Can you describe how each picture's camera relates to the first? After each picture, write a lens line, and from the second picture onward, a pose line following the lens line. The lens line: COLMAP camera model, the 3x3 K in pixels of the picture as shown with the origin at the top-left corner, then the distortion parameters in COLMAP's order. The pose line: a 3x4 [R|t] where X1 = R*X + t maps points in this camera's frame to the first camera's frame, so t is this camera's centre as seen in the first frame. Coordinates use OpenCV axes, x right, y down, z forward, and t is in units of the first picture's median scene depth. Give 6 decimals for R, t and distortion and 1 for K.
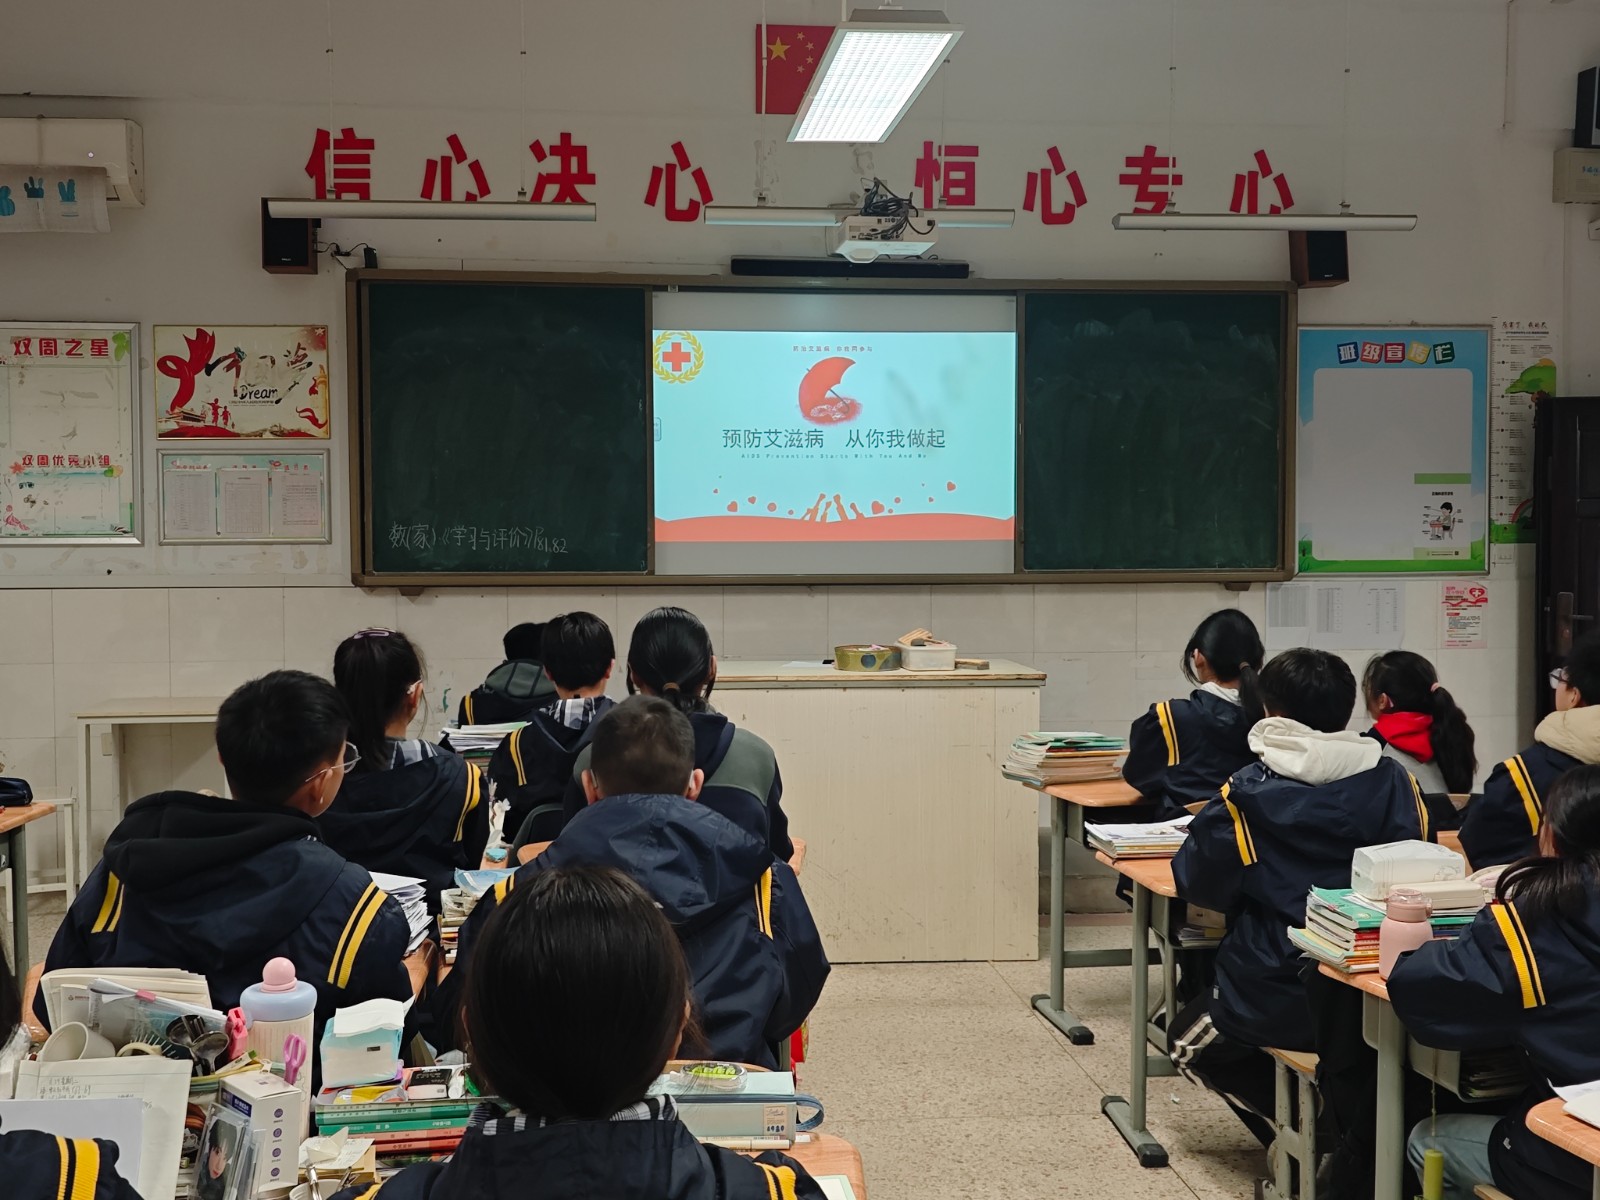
lens RADIAL K [[1738.9, 0, 804.2], [0, 1738.9, 605.7], [0, 0, 1]] dist [0.030966, 0.000000]
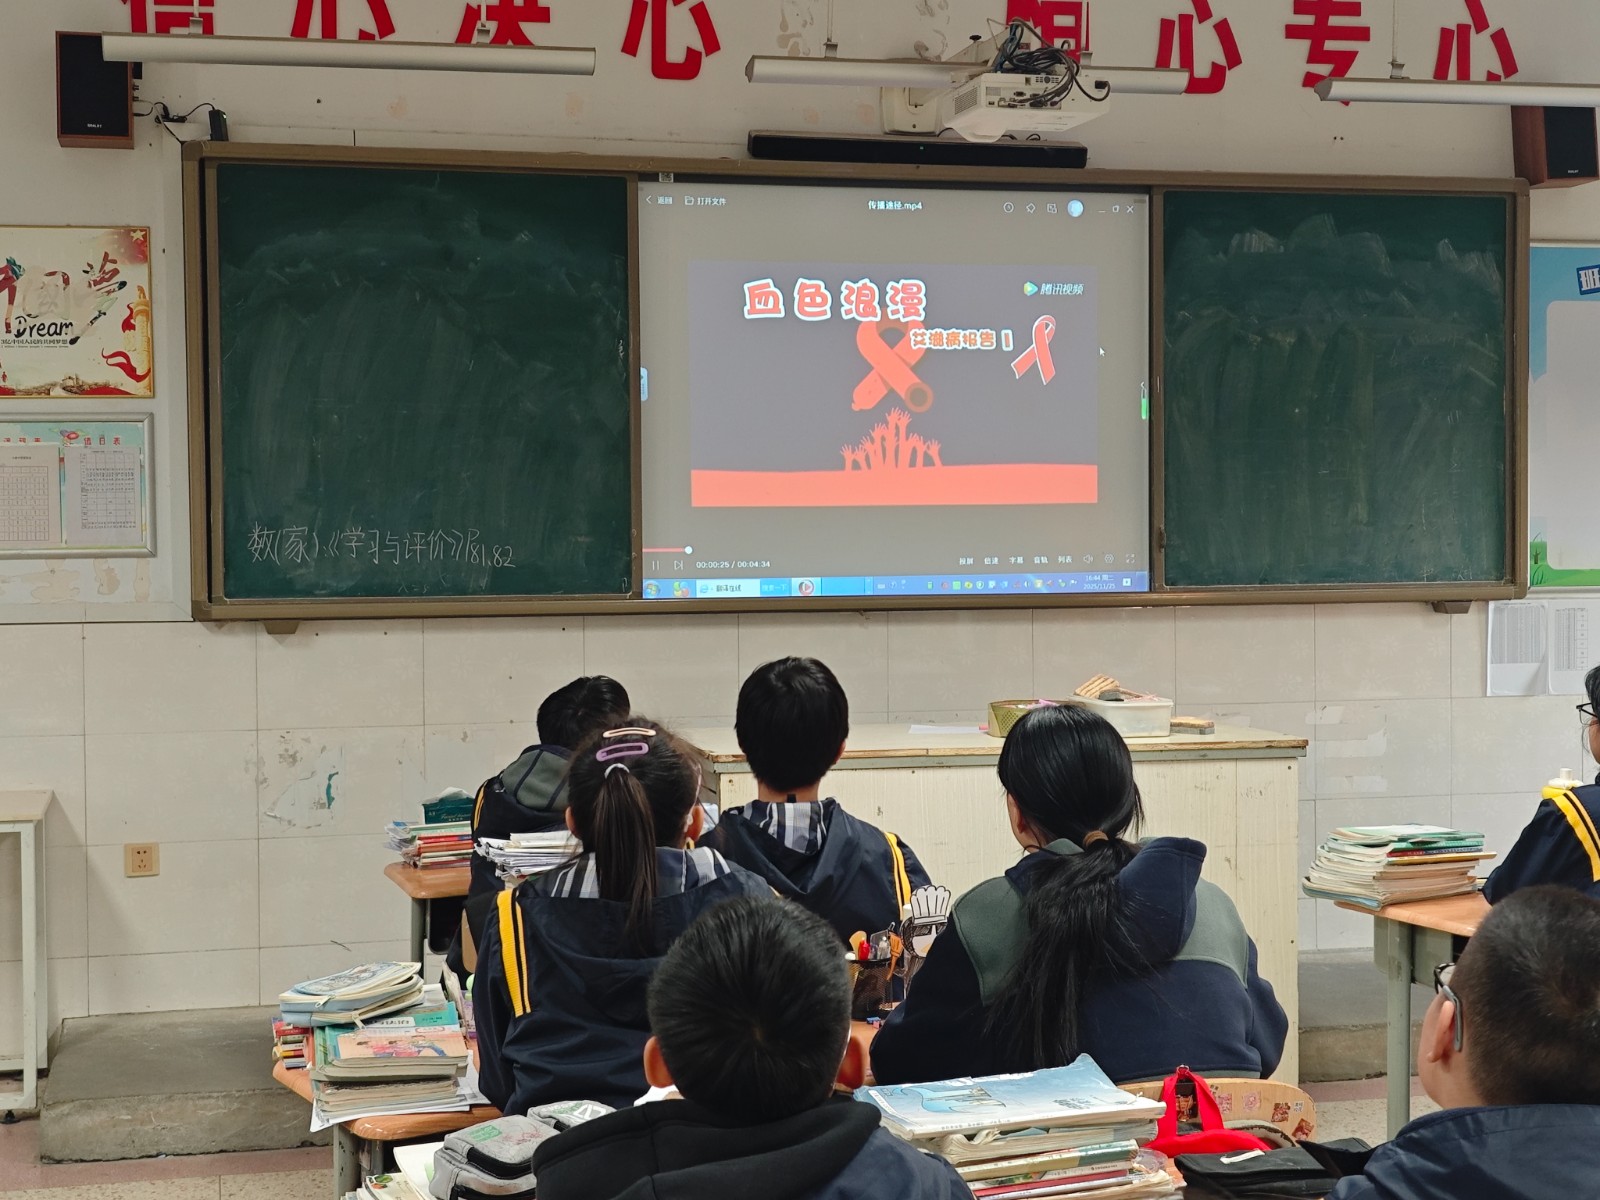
lens RADIAL K [[2391.9, 0, 802.1], [0, 2391.9, 598.2], [0, 0, 1]] dist [0.043275, 0.000000]
pose [[0.991922, -0.009393, 0.126501, -0.142583], [0.011140, 0.999852, -0.013111, -0.005109], [-0.126359, 0.014414, 0.991880, 0.067476]]
